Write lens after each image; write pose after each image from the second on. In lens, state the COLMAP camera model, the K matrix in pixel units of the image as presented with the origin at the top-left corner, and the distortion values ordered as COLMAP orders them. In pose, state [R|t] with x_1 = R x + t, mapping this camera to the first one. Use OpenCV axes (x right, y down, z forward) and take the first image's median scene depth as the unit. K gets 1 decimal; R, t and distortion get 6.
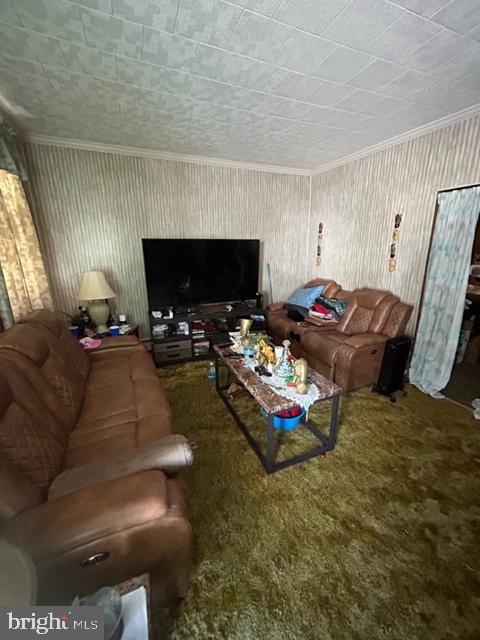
lens RADIAL K [[261.0, 0, 239.9], [0, 261.0, 320.5], [0, 0, 1]] dist [0.000163, 0.000029]
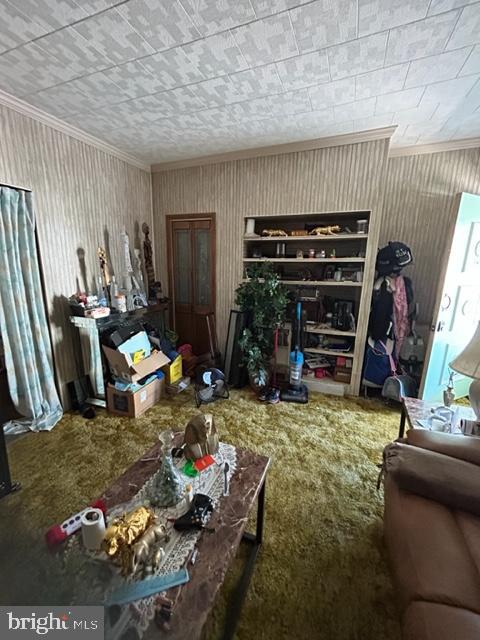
lens RADIAL K [[261.0, 0, 238.8], [0, 261.0, 319.9], [0, 0, 1]] dist [0.000163, 0.000029]
pose [[-0.713787, -0.155798, 0.682814, -0.284031], [0.176123, 0.903682, 0.390306, -0.351263], [-0.677856, 0.398855, -0.617597, 1.303138]]
